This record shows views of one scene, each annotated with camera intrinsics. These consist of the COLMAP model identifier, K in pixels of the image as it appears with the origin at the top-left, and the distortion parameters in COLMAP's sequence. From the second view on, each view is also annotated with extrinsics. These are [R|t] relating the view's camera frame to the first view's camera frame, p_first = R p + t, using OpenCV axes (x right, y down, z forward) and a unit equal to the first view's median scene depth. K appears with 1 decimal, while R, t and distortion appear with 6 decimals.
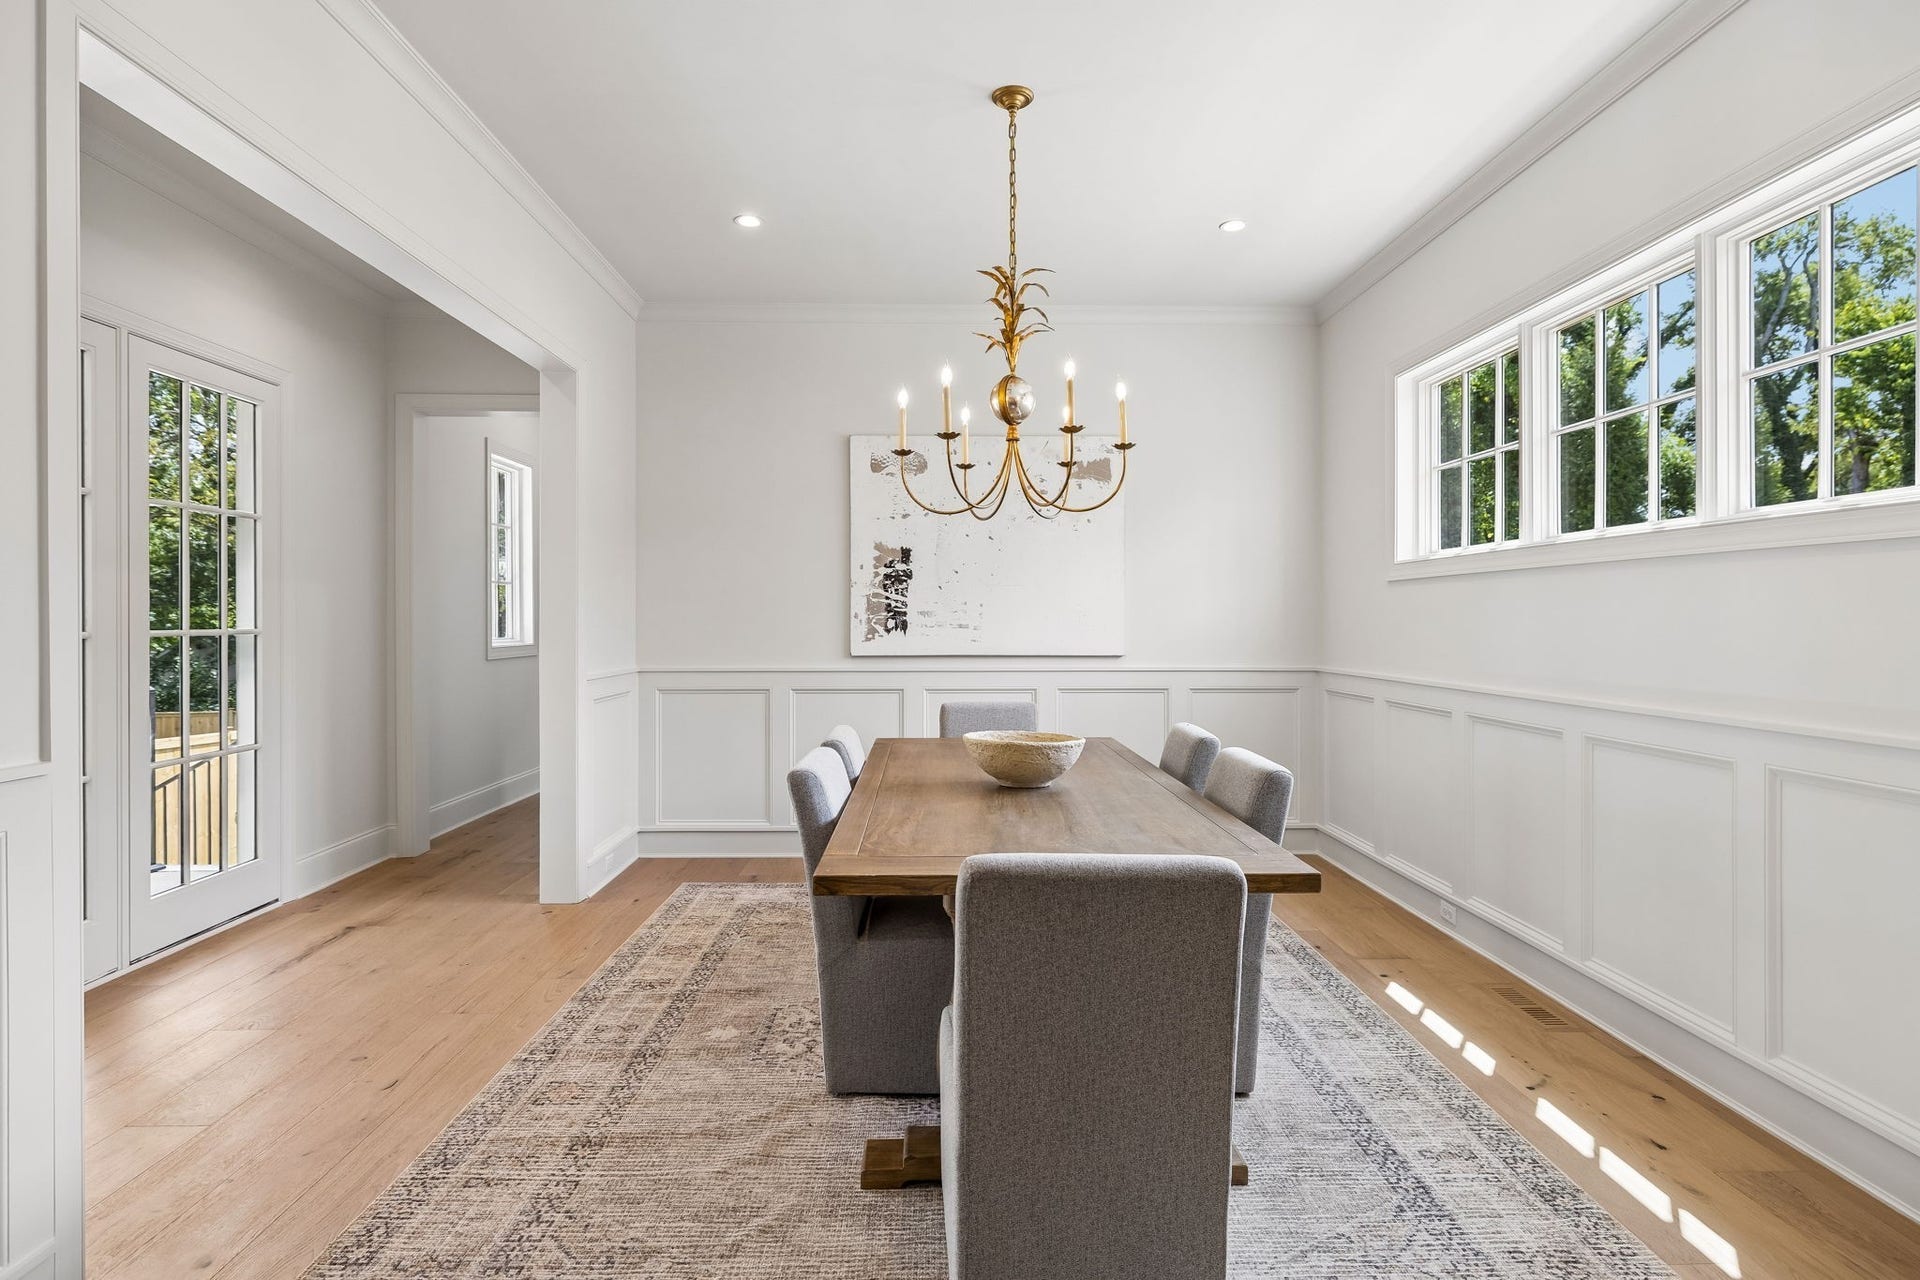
lens RADIAL K [[976.0, 0, 954.8], [0, 976.0, 617.0], [0, 0, 1]] dist [0.003383, 0.000599]
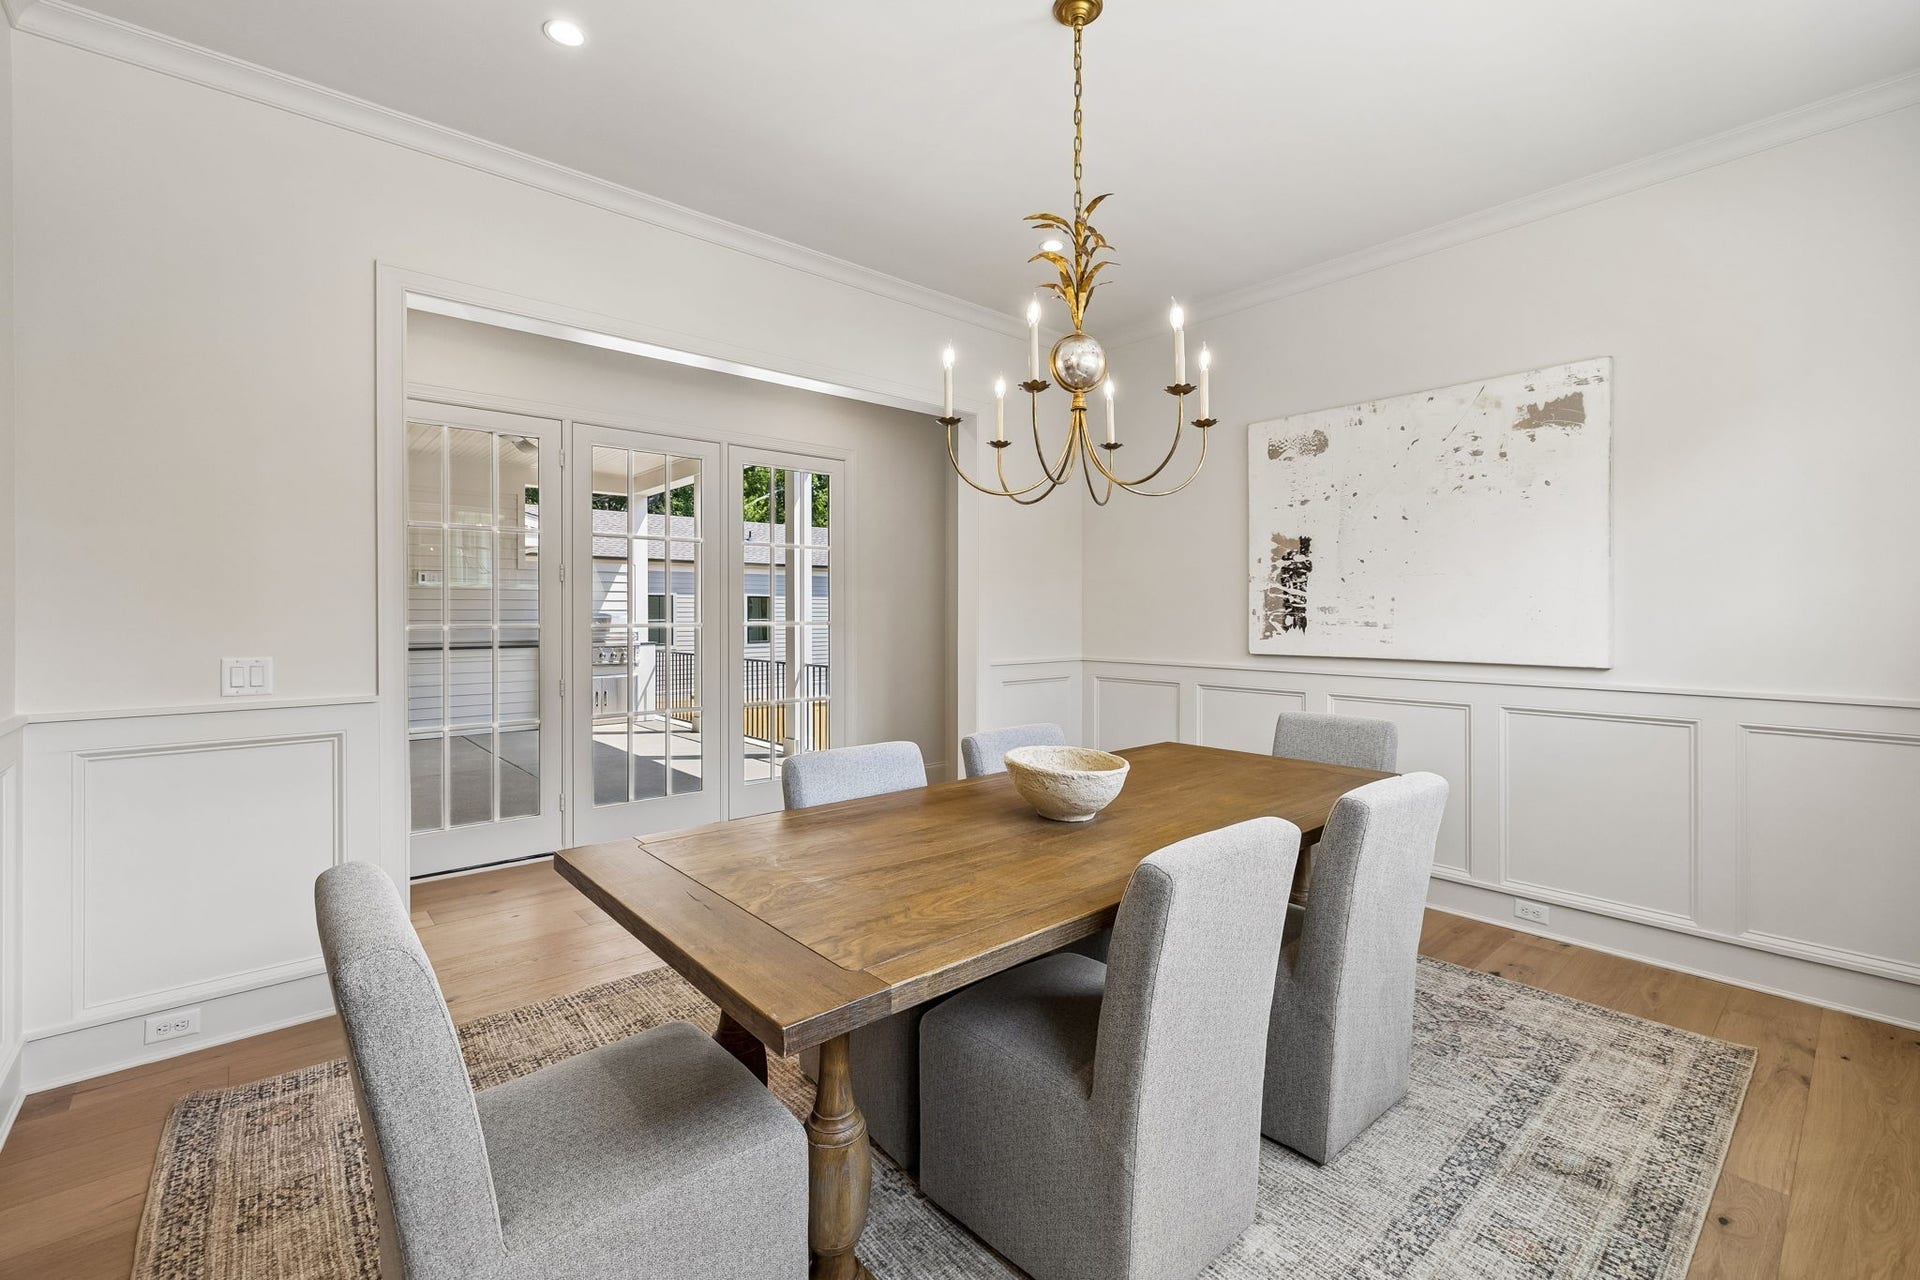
lens RADIAL K [[802.3, 0, 965.8], [0, 802.3, 610.8], [0, 0, 1]] dist [-0.000198, 0.000033]
pose [[0.654031, -0.001130, -0.756467, 0.308172], [0.002472, 0.999997, 0.000643, -0.003720], [0.756464, -0.002290, 0.654032, 0.273112]]
